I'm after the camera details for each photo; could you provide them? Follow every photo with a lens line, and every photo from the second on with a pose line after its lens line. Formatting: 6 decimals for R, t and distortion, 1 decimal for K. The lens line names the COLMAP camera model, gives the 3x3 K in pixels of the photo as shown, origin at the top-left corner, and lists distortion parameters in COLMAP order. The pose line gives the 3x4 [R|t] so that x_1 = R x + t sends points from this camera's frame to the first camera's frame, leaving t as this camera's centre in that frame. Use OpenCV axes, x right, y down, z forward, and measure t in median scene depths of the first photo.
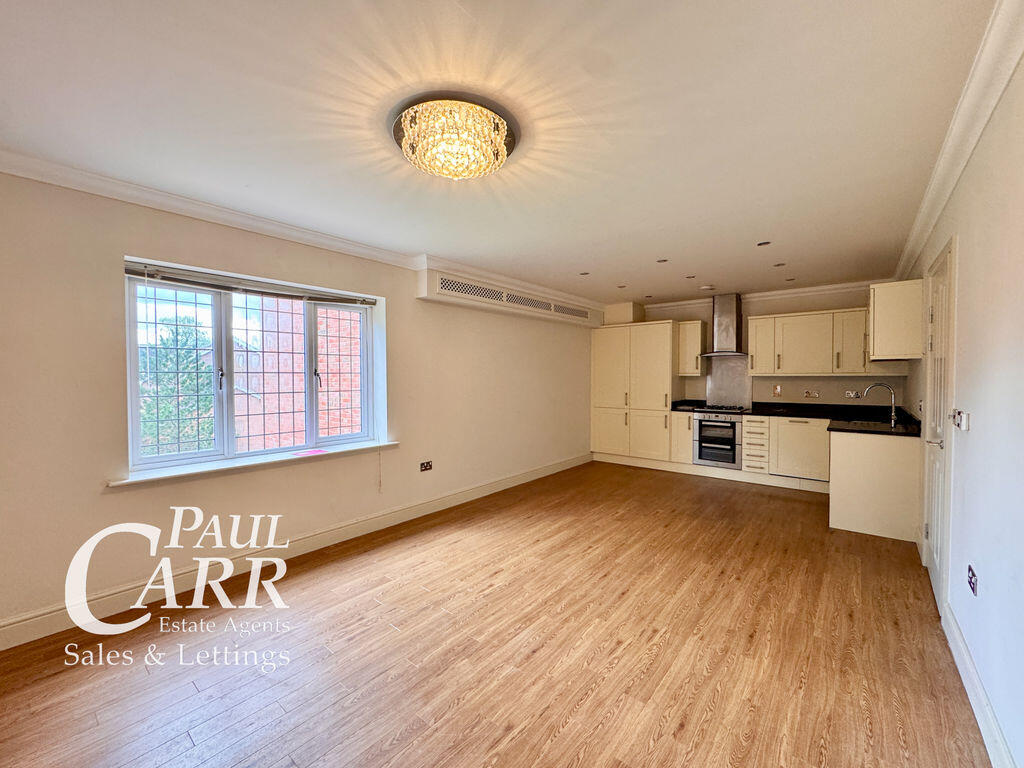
lens RADIAL K [[422.7, 0, 510.7], [0, 422.7, 381.3], [0, 0, 1]] dist [-0.004619, 0.000188]
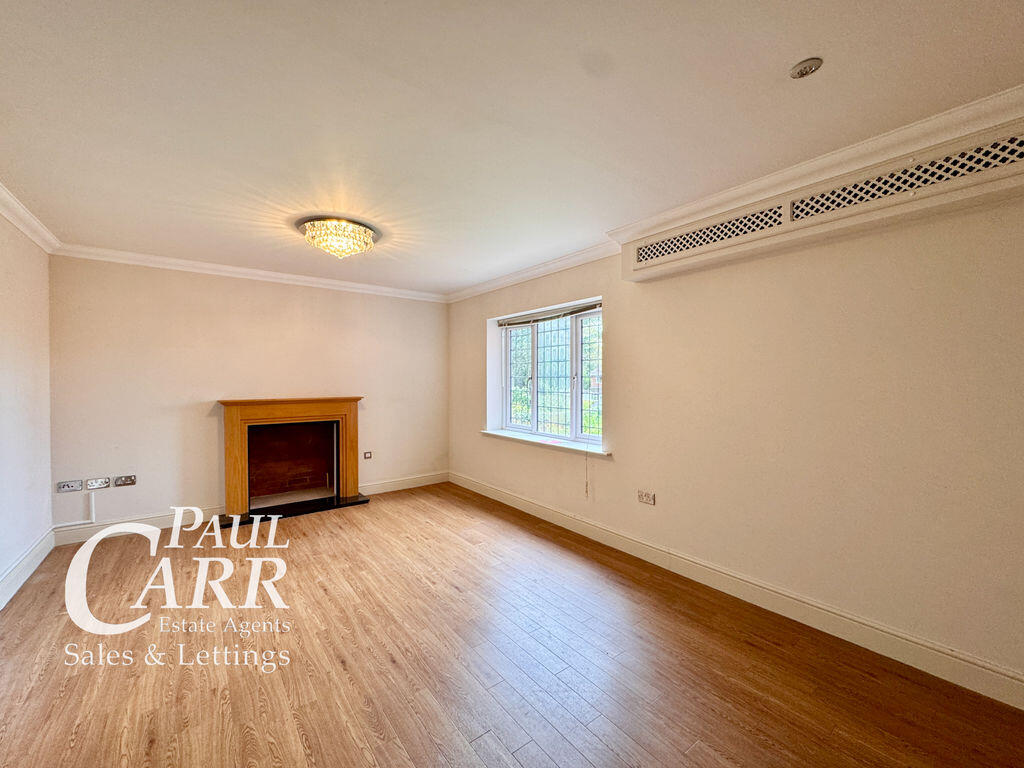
lens RADIAL K [[422.7, 0, 514.4], [0, 422.7, 382.9], [0, 0, 1]] dist [-0.004619, 0.000188]
pose [[-0.234333, 0.008580, -0.972119, 0.639476], [-0.012653, 0.999849, 0.011874, -0.013420], [0.972074, 0.015083, -0.234189, 1.007530]]
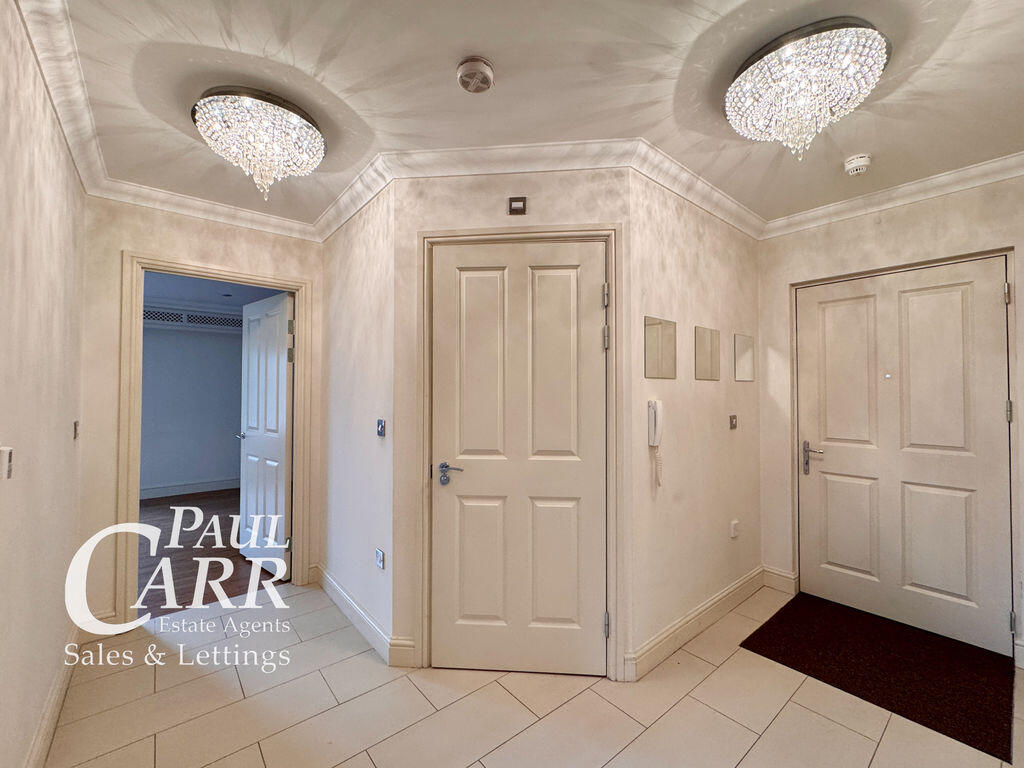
lens RADIAL K [[422.7, 0, 511.3], [0, 422.7, 385.7], [0, 0, 1]] dist [-0.004619, 0.000188]
pose [[0.985020, -0.002811, -0.172420, 1.262755], [-0.002405, 0.999546, -0.030036, 0.011598], [0.172426, 0.030001, 0.984566, 0.075018]]
